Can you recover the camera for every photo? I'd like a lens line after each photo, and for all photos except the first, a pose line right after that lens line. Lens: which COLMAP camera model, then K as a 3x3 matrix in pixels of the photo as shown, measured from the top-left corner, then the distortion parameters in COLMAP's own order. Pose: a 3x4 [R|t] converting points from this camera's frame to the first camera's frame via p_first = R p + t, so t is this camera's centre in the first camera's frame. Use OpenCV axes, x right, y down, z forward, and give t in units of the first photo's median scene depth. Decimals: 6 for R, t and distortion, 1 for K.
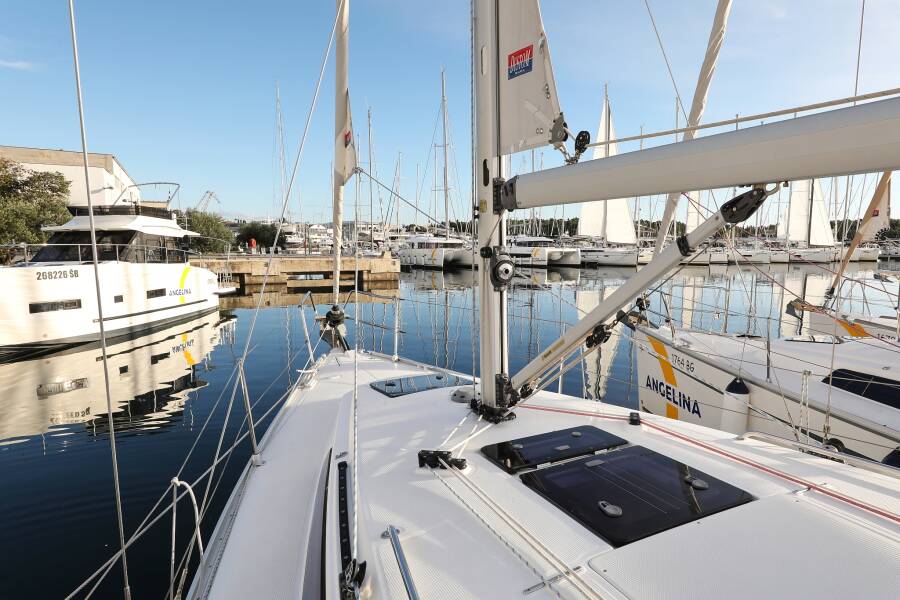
lens RADIAL K [[510.8, 0, 450.0], [0, 510.8, 300.0], [0, 0, 1]] dist [-0.001752, -0.000218]
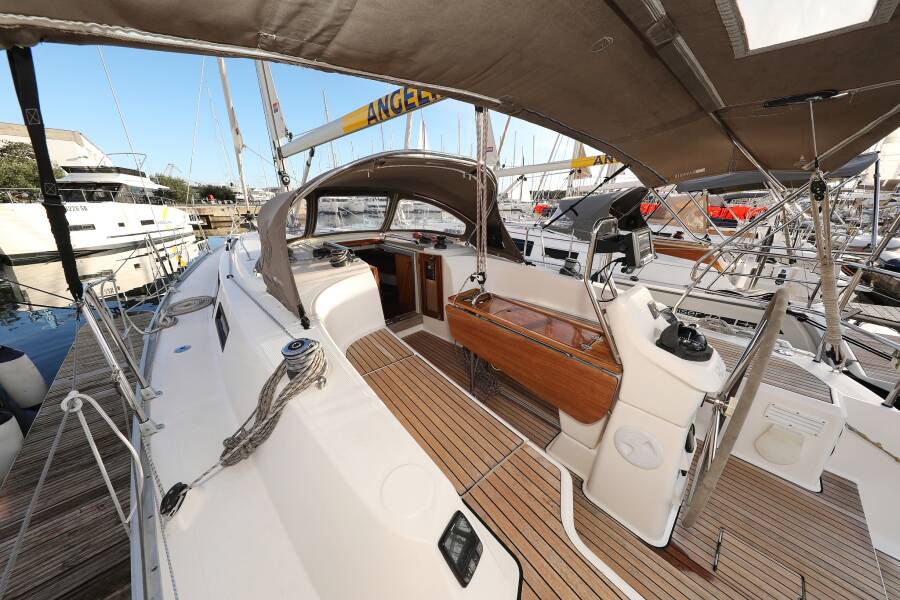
lens RADIAL K [[285.9, 0, 453.9], [0, 285.9, 309.1], [0, 0, 1]] dist [0.000985, -0.000008]
pose [[0.957603, -0.097992, 0.270913, 0.109224], [0.033627, 0.971965, 0.232709, 0.069193], [-0.286122, -0.213733, 0.934052, -0.227813]]
